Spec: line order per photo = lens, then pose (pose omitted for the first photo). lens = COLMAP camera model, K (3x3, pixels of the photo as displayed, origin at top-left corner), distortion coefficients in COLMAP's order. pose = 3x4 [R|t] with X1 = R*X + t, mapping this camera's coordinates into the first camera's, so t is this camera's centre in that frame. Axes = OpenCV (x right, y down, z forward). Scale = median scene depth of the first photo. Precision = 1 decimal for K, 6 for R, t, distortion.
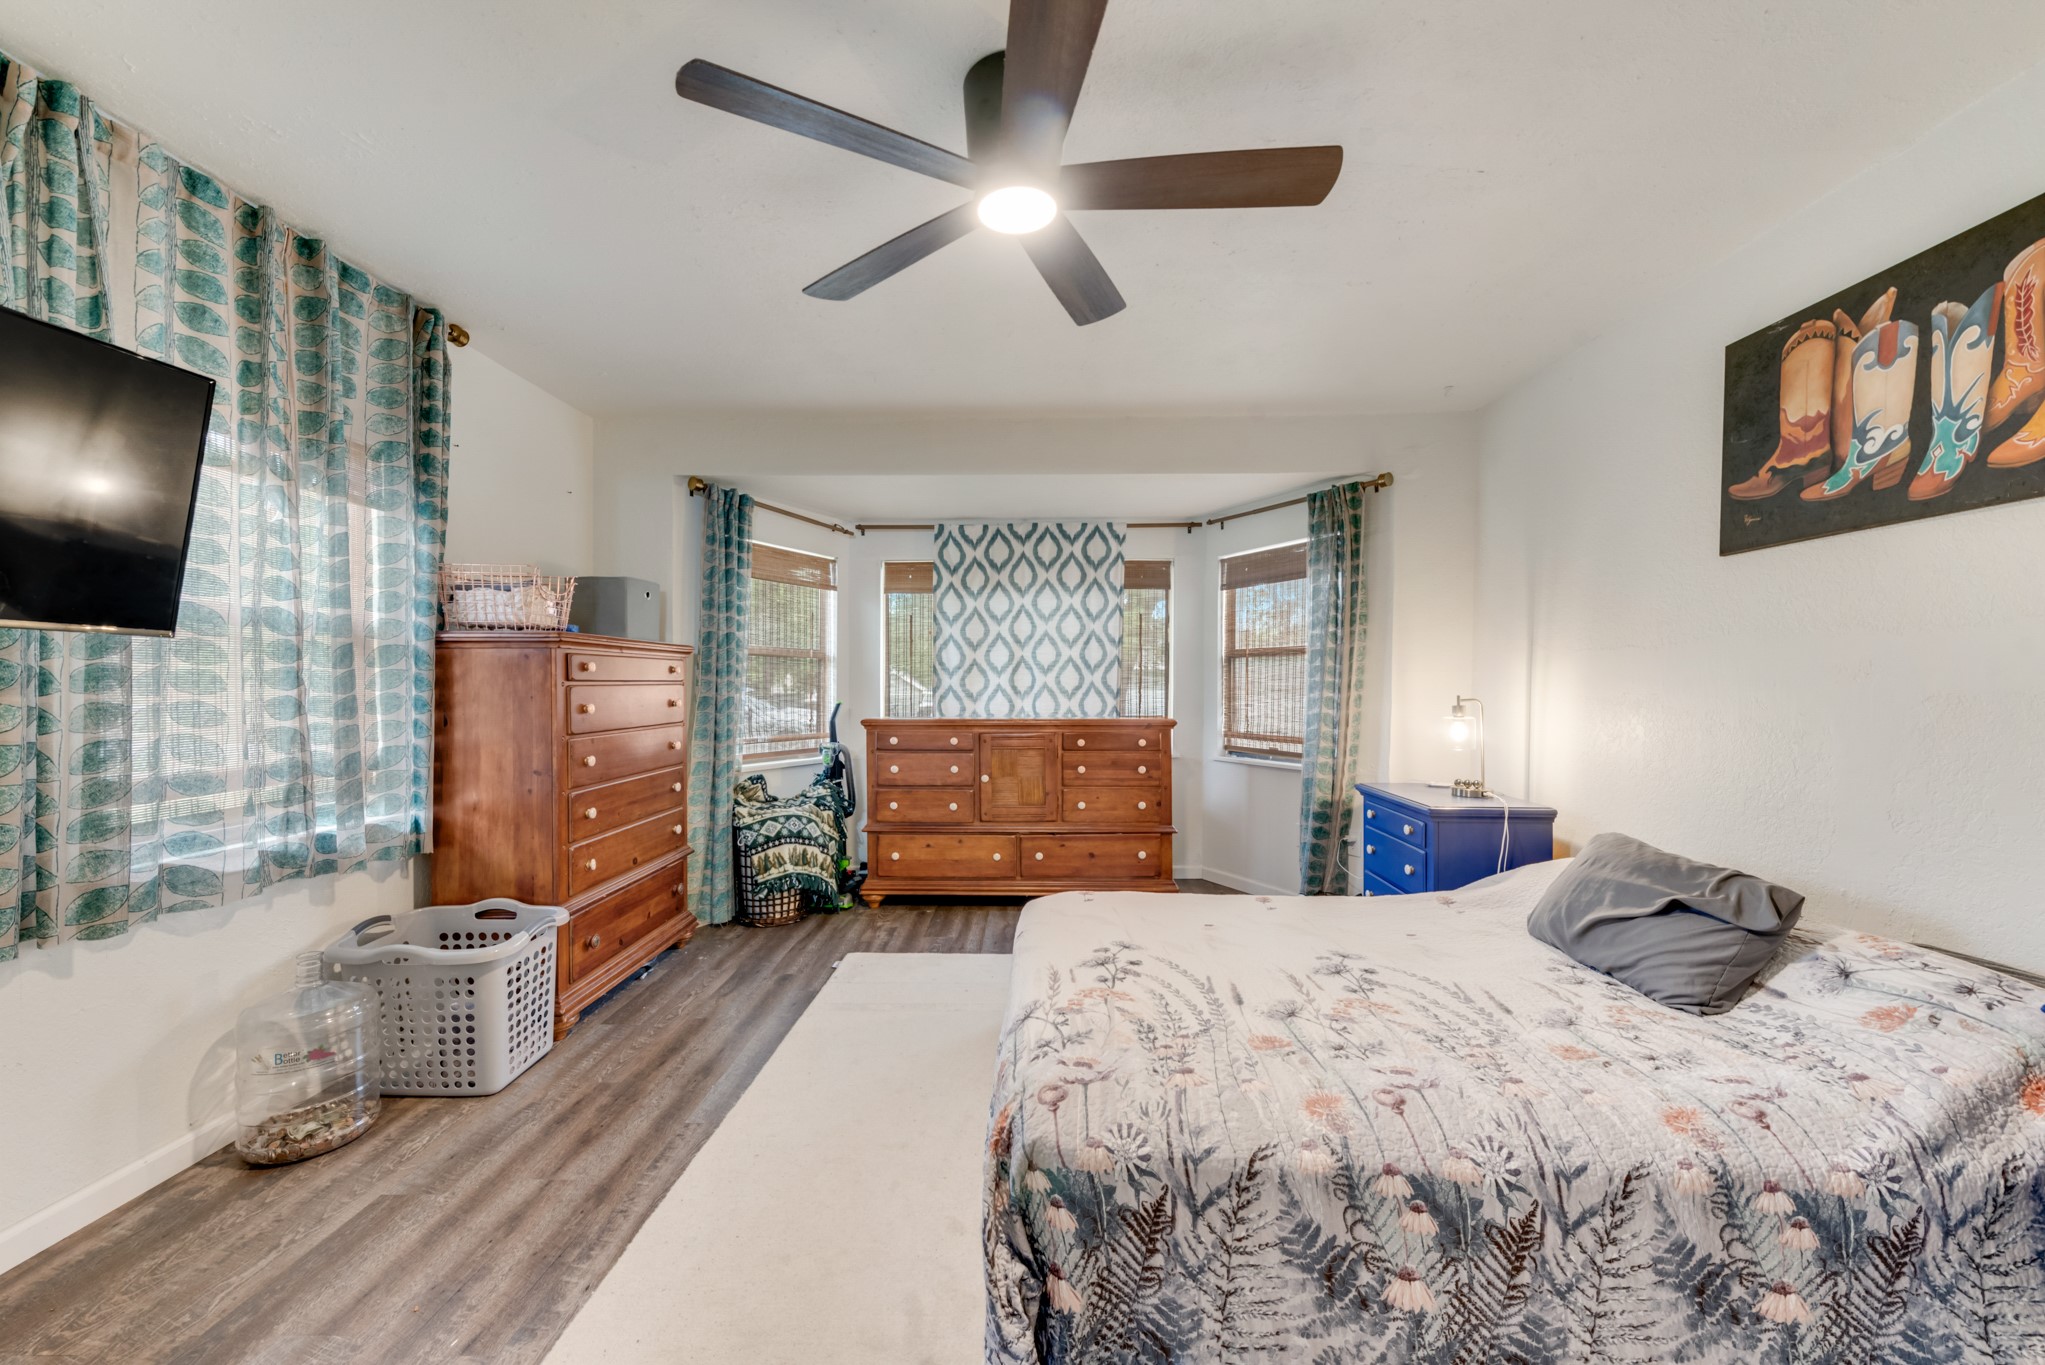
lens RADIAL K [[770.4, 0, 1024.5], [0, 770.4, 715.3], [0, 0, 1]] dist [0.020039, -0.004892]
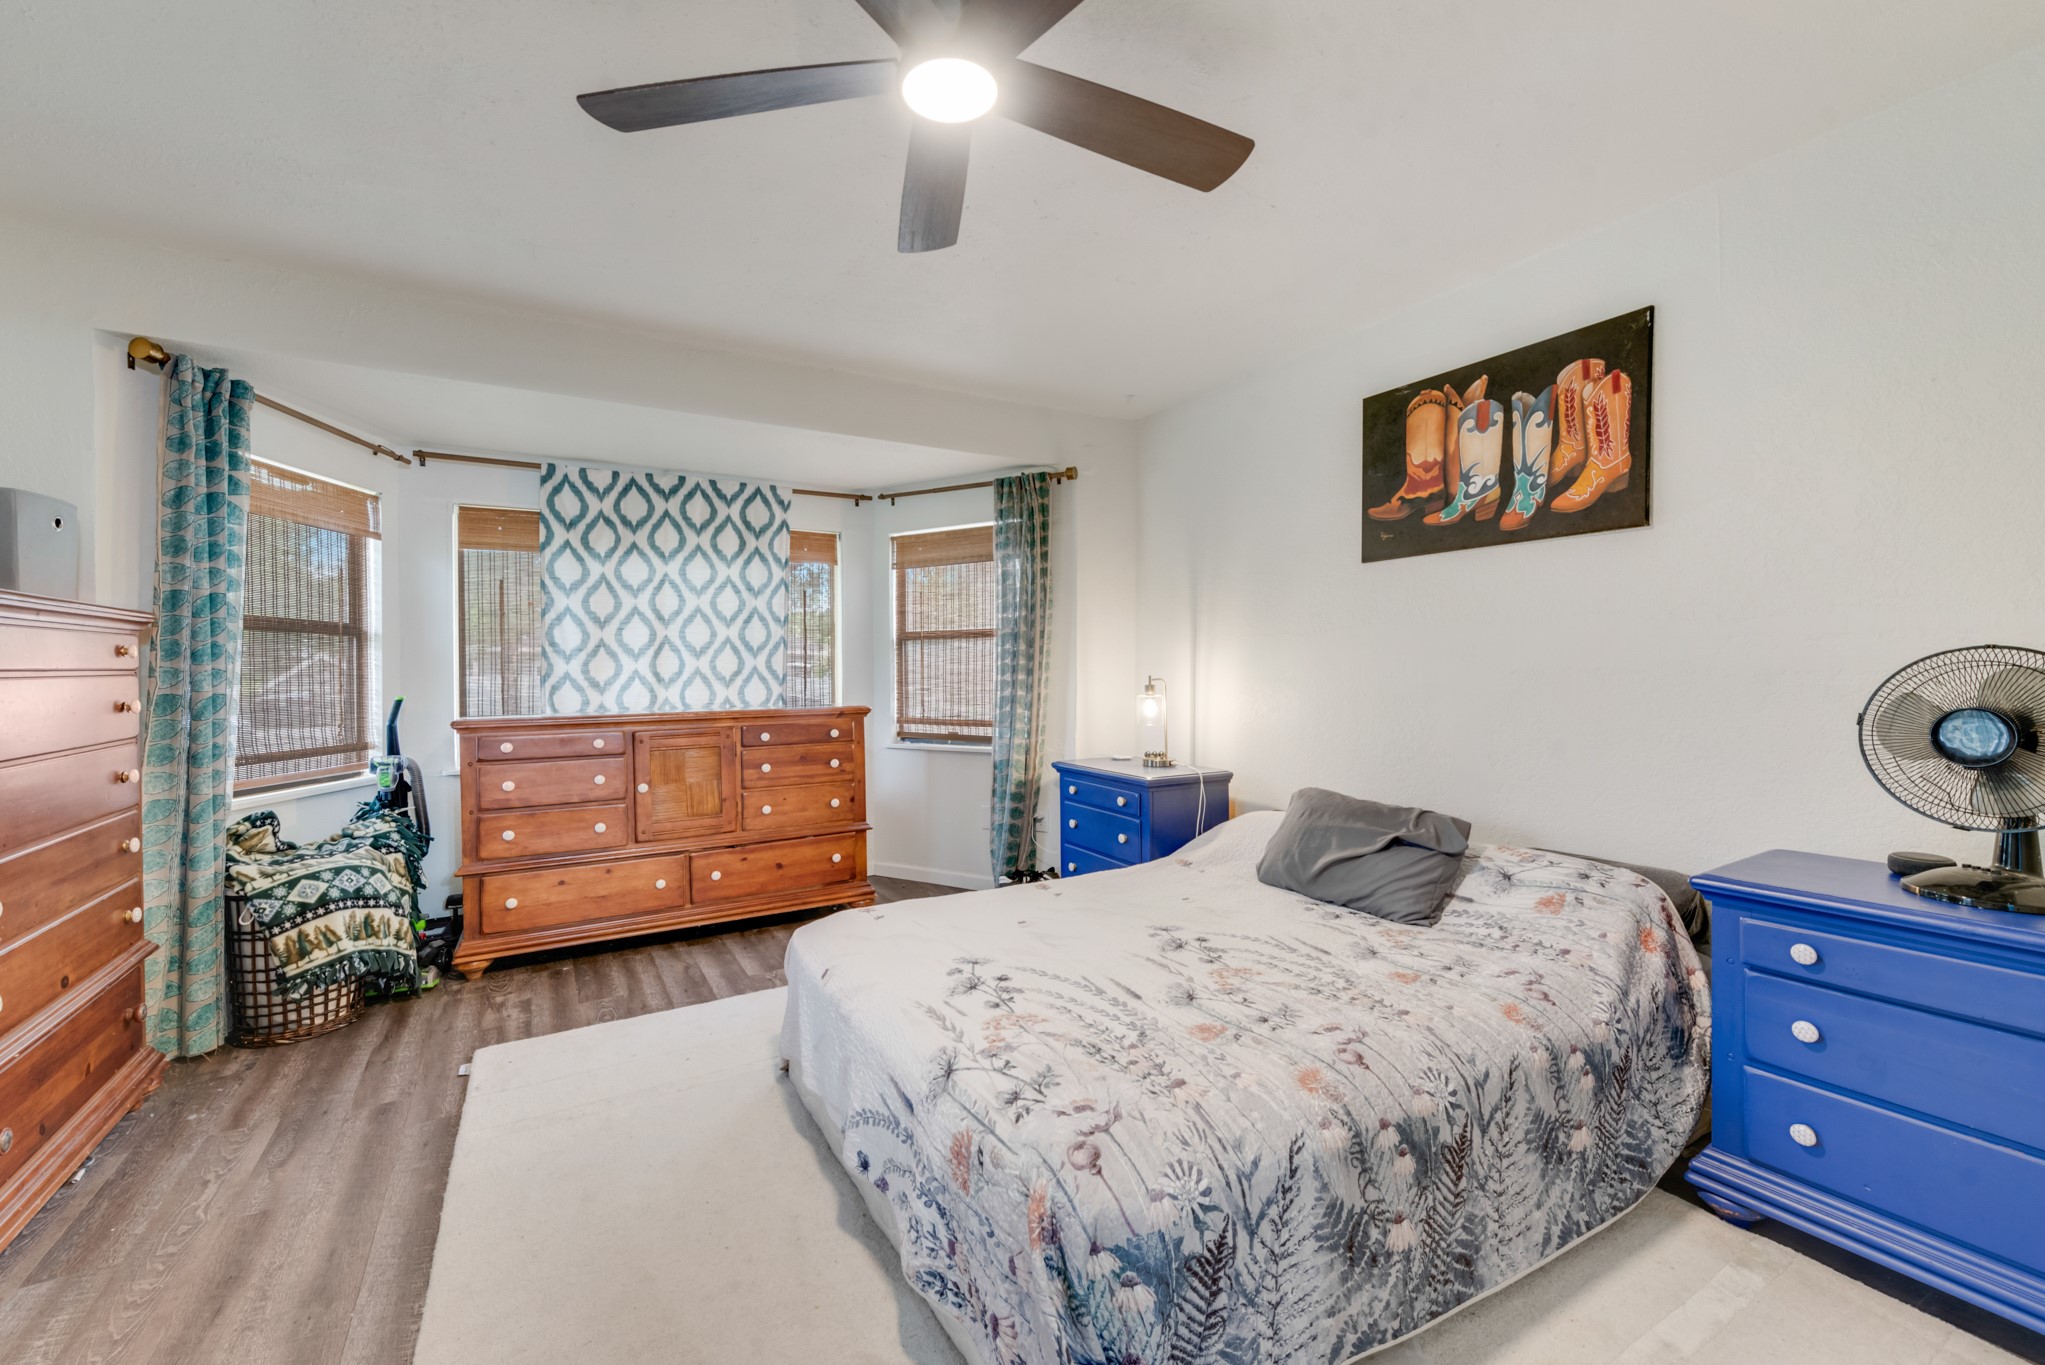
lens RADIAL K [[802.4, 0, 1024.9], [0, 802.4, 692.3], [0, 0, 1]] dist [0.014188, -0.003575]
pose [[0.862173, -0.024551, 0.506018, -0.169812], [0.030034, 0.999545, -0.002676, -0.004072], [-0.505722, 0.017505, 0.862519, 0.101817]]
